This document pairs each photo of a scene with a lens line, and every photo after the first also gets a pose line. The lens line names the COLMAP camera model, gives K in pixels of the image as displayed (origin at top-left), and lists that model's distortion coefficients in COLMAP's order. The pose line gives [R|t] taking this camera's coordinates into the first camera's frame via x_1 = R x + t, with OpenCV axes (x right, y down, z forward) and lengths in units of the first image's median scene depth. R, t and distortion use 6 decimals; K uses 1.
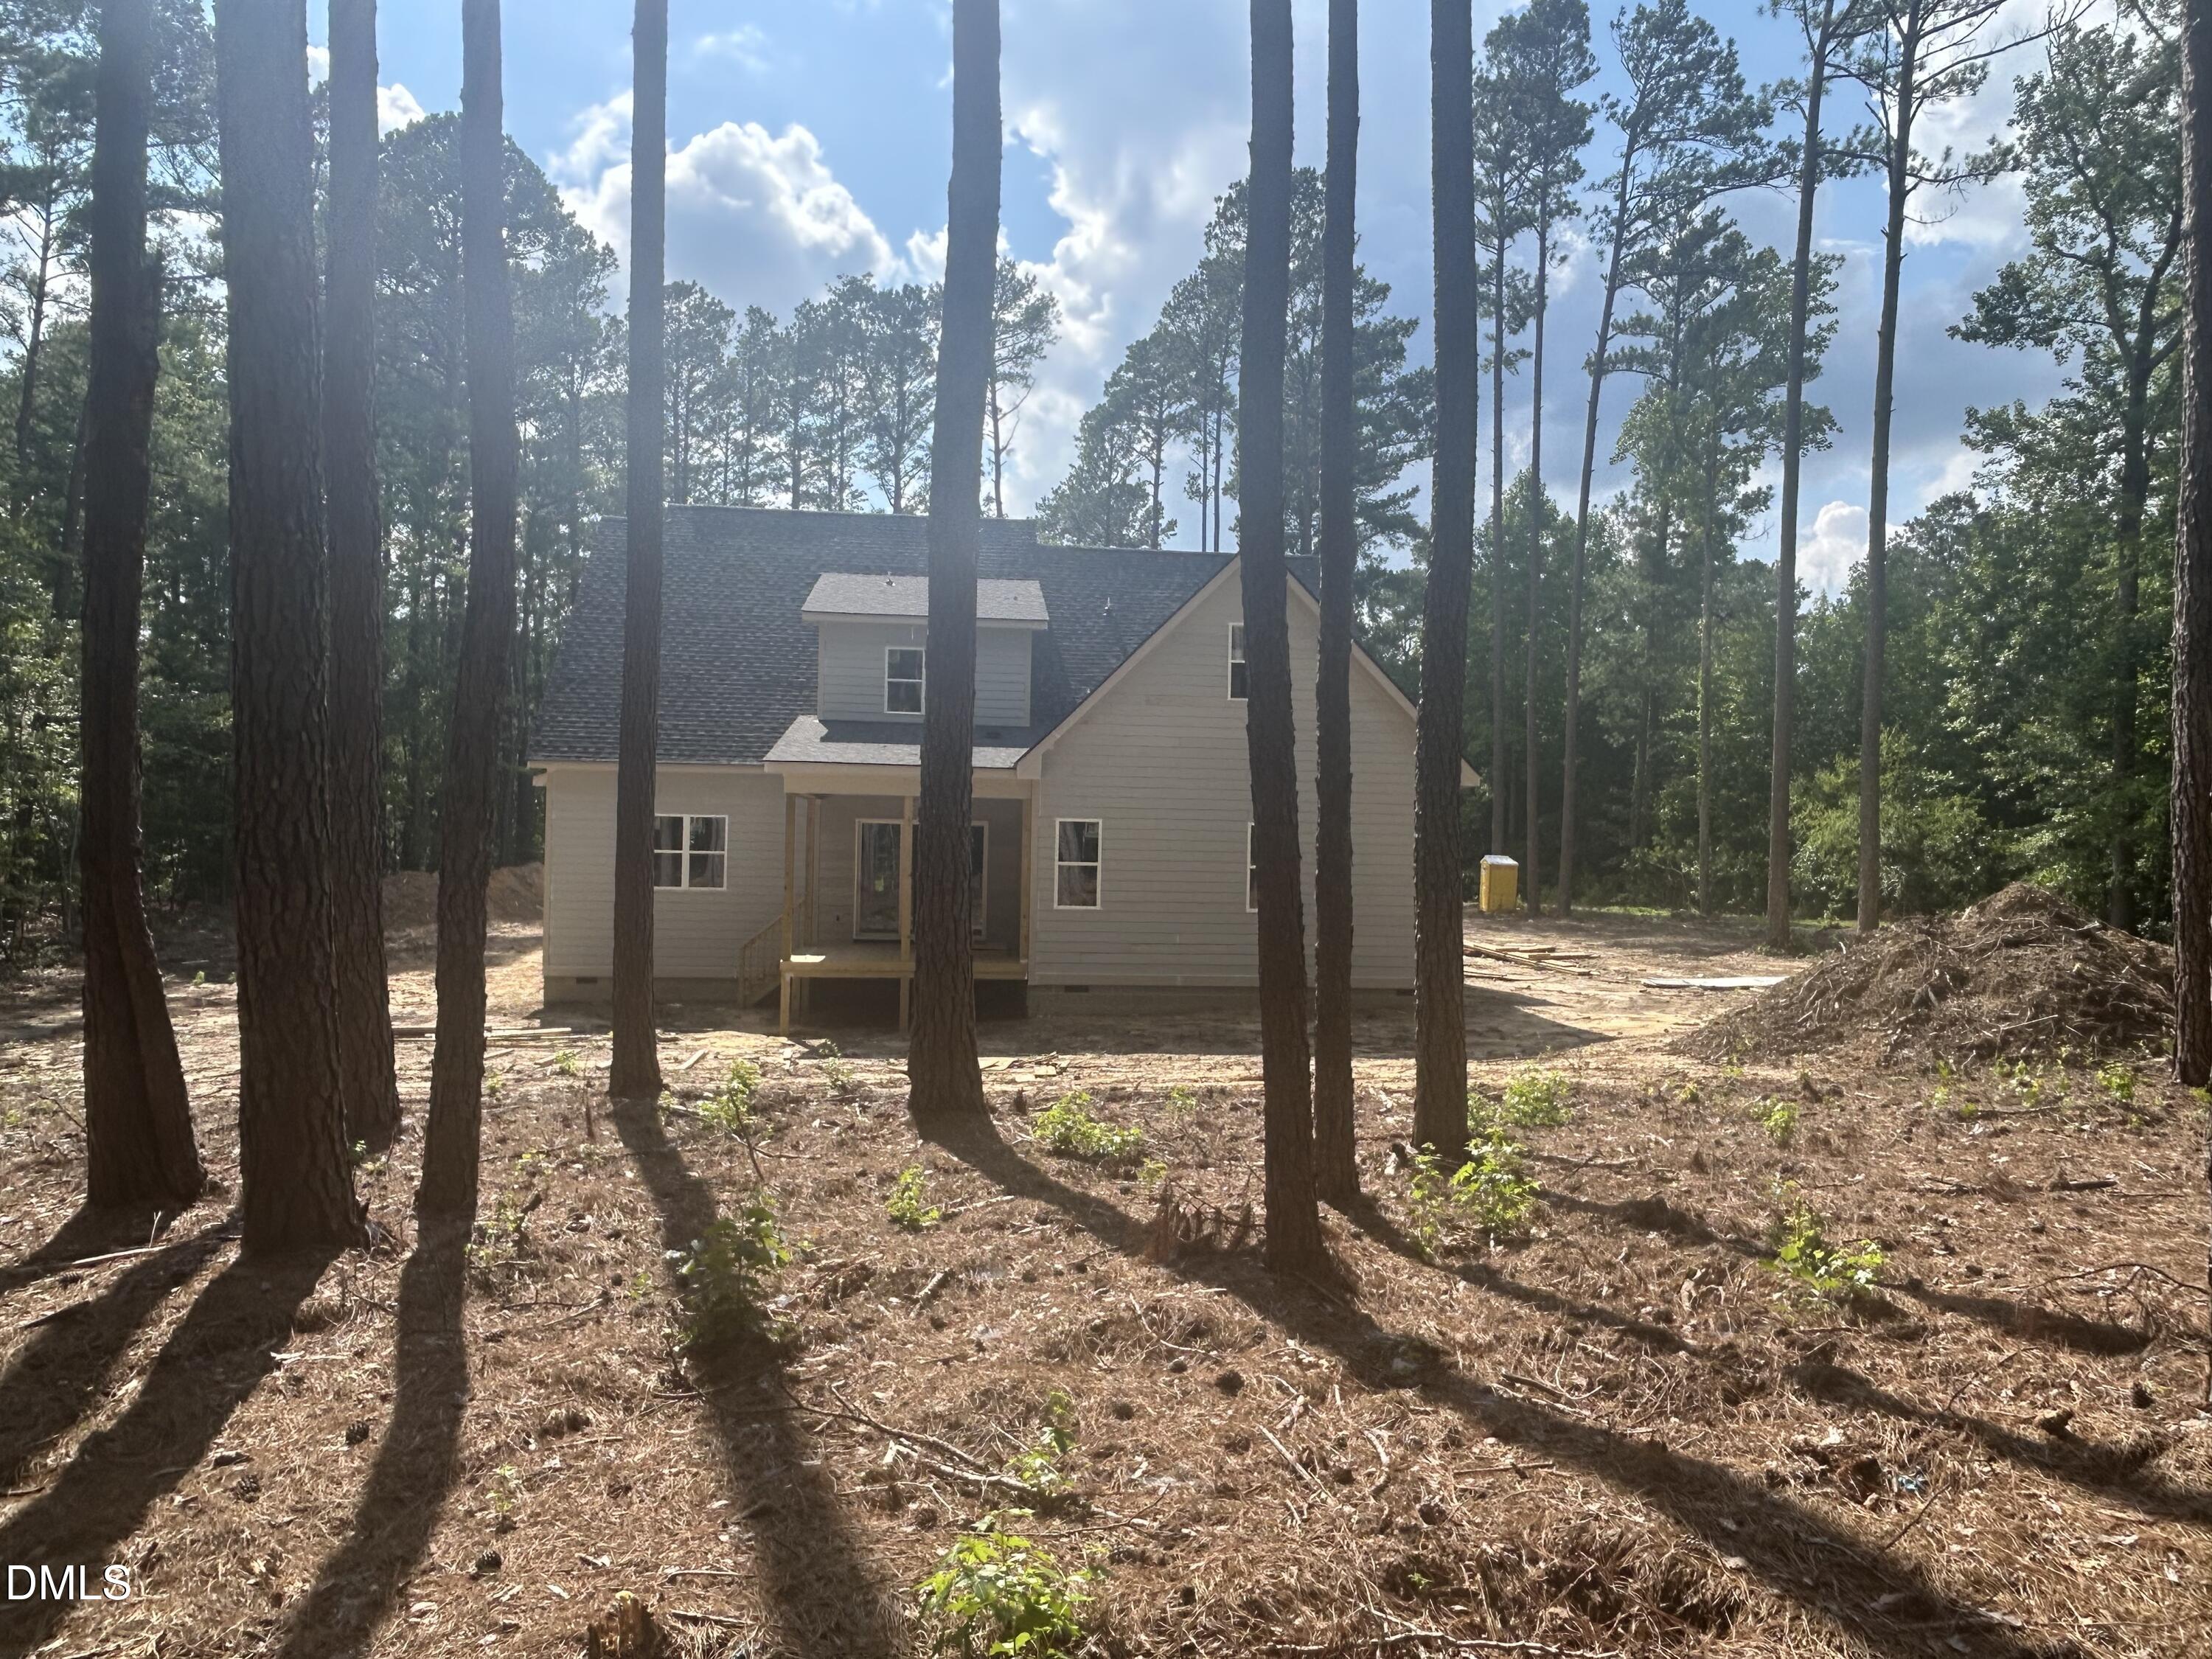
lens RADIAL K [[1549.0, 0, 1105.9], [0, 1549.0, 832.4], [0, 0, 1]] dist [-0.014737, -0.003259]
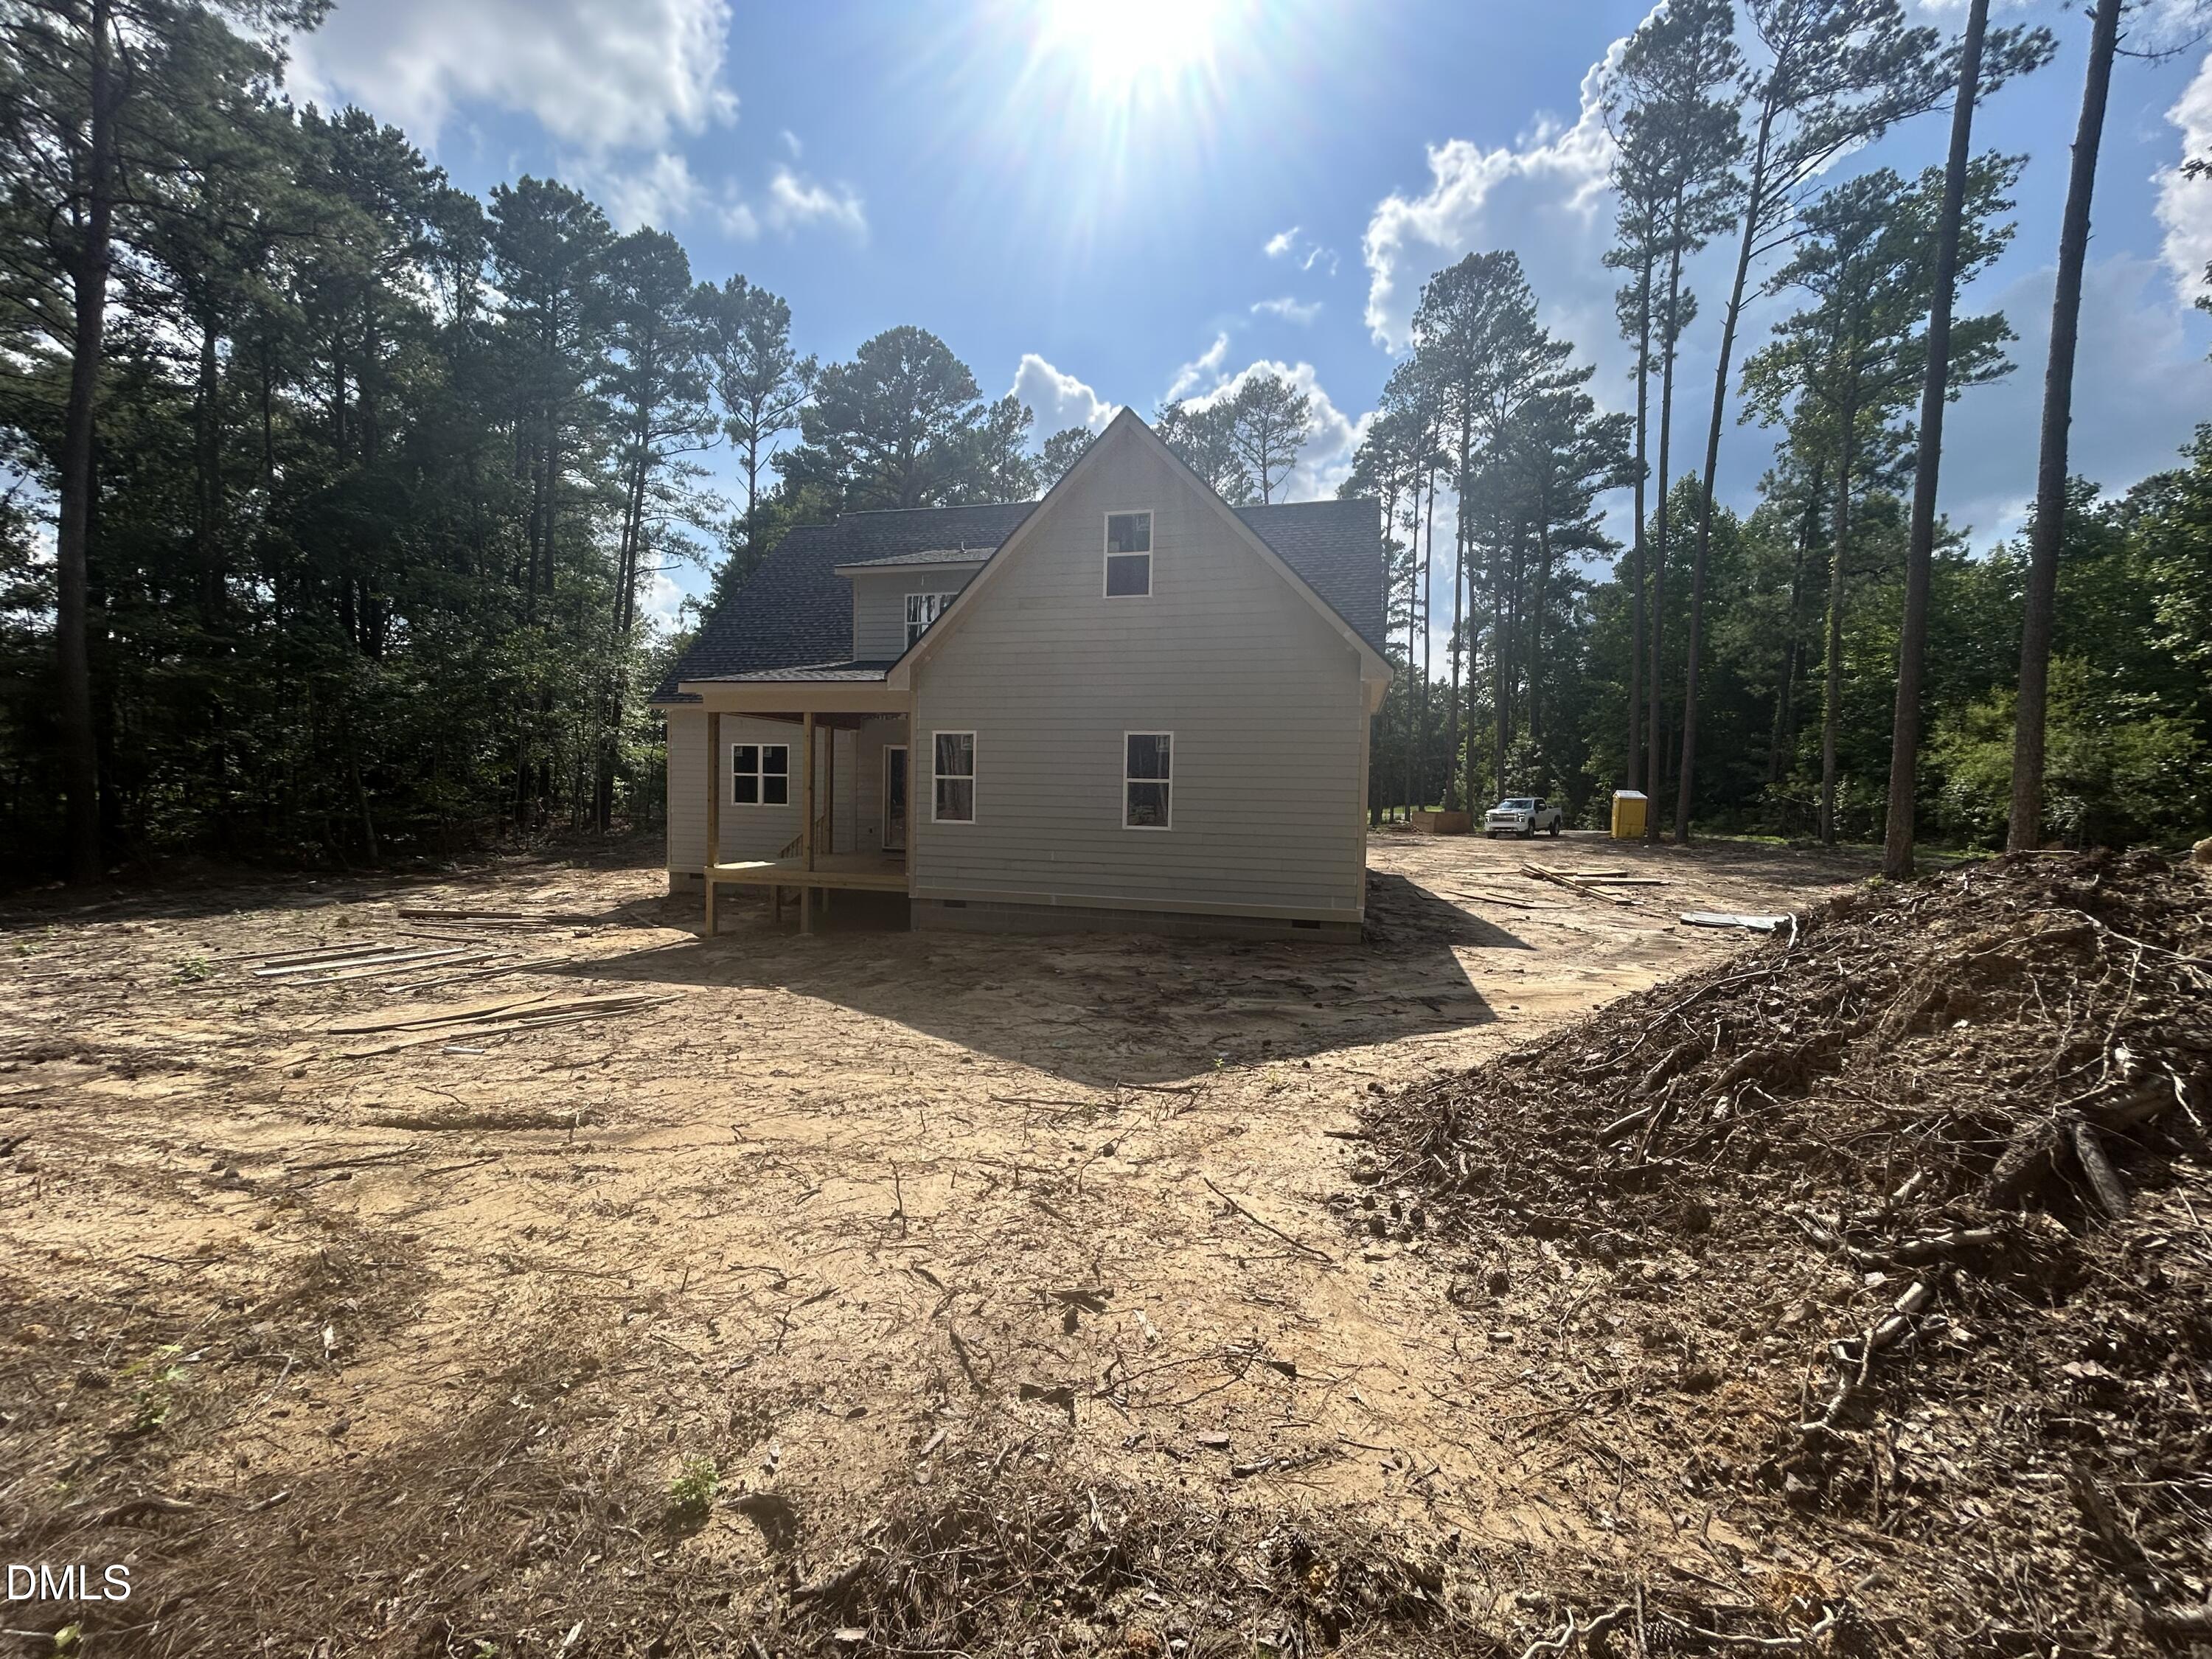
lens RADIAL K [[890.3, 0, 1104.7], [0, 890.3, 827.8], [0, 0, 1]] dist [-0.004001, -0.000062]
pose [[0.934803, 0.014219, -0.354883, 0.145475], [0.001788, 0.998997, 0.044736, 0.014653], [0.355163, -0.042454, 0.933840, 0.270598]]
